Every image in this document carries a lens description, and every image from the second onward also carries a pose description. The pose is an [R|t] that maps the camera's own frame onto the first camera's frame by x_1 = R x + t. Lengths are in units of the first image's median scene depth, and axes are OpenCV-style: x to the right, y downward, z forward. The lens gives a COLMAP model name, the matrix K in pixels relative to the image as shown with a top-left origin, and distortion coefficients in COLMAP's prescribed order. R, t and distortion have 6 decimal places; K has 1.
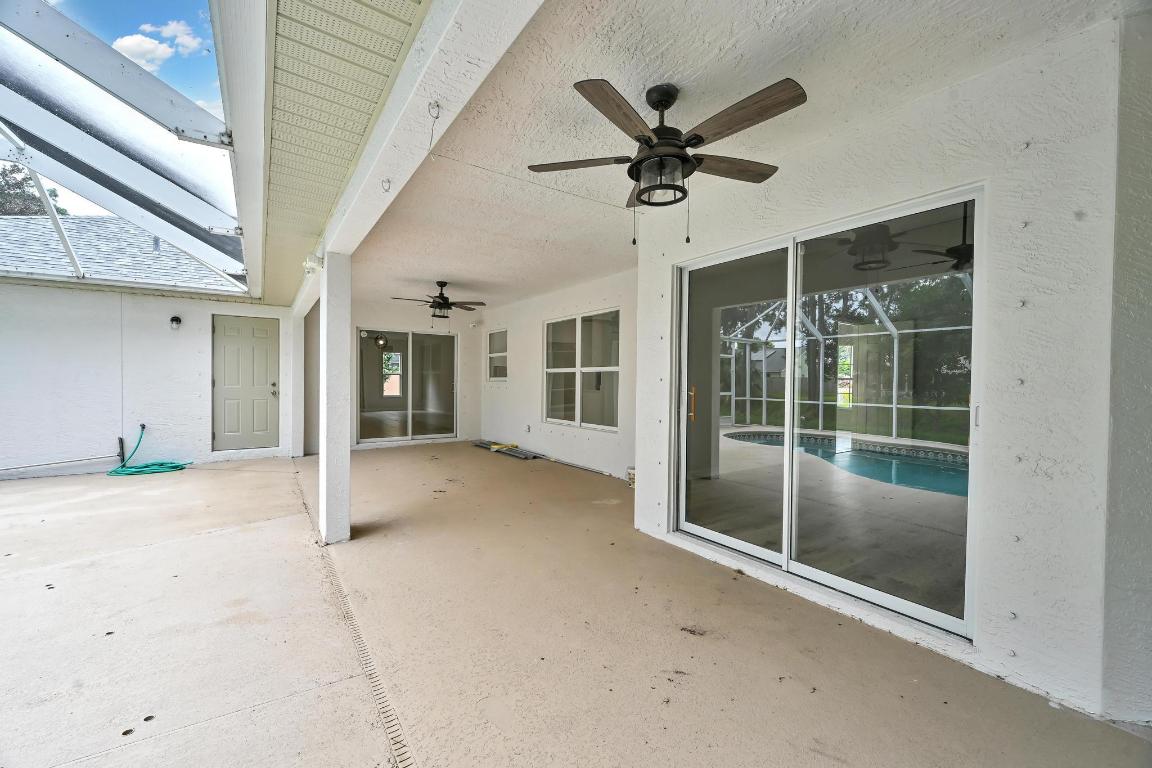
lens RADIAL K [[466.9, 0, 572.4], [0, 466.9, 383.6], [0, 0, 1]] dist [0.001294, 0.000185]
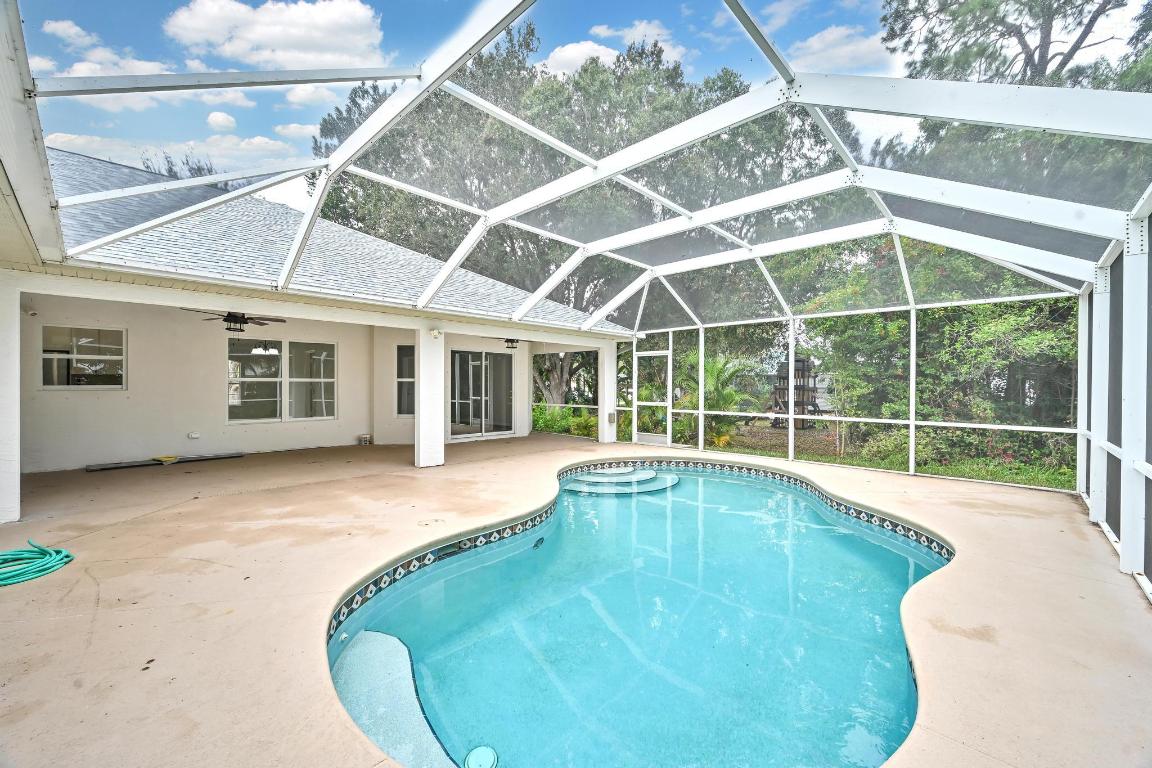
lens RADIAL K [[455.6, 0, 576.0], [0, 455.6, 384.0], [0, 0, 1]] dist [-0.001230, -0.000112]
pose [[-0.220652, 0.001245, 0.975352, -1.448145], [0.008219, 0.999966, 0.000583, -0.012651], [-0.975318, 0.008145, -0.220655, 0.455553]]
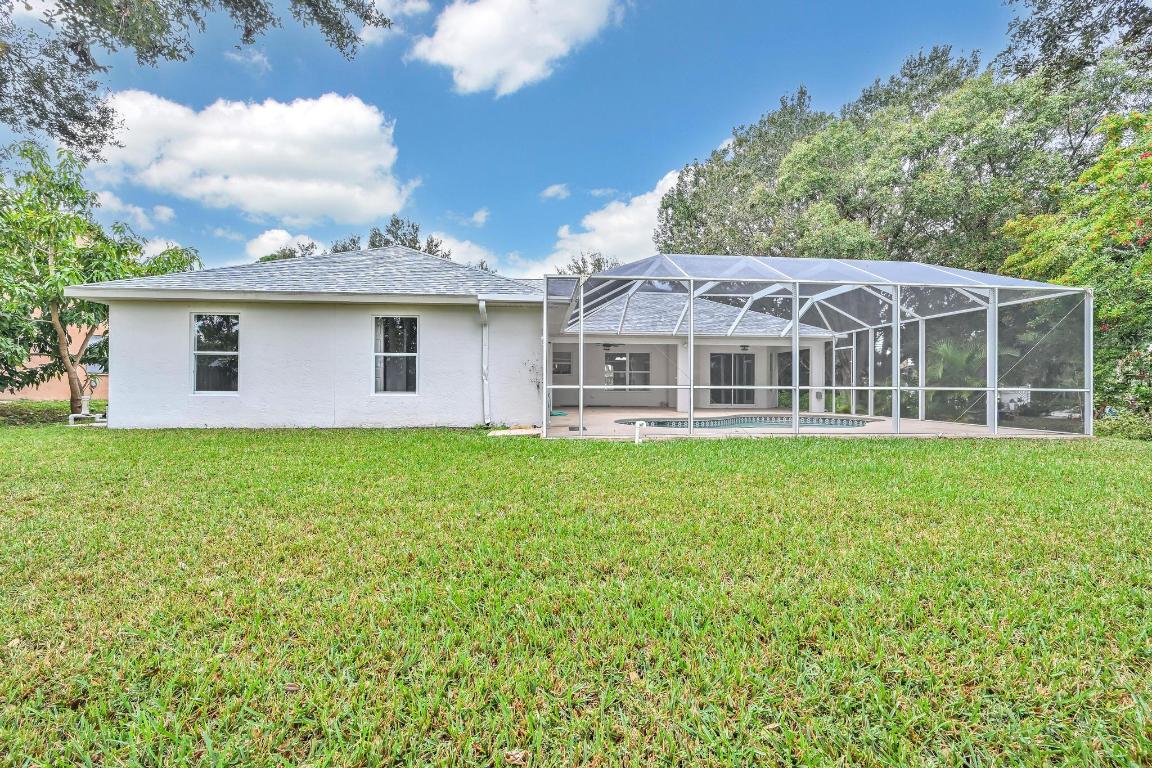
lens RADIAL K [[478.6, 0, 576.0], [0, 478.6, 384.0], [0, 0, 1]] dist [0.000008, 0.000018]
pose [[0.494514, 0.010891, 0.869101, -2.572471], [0.004828, 0.999872, -0.015276, 0.081112], [-0.869156, 0.011750, 0.494398, -0.136426]]
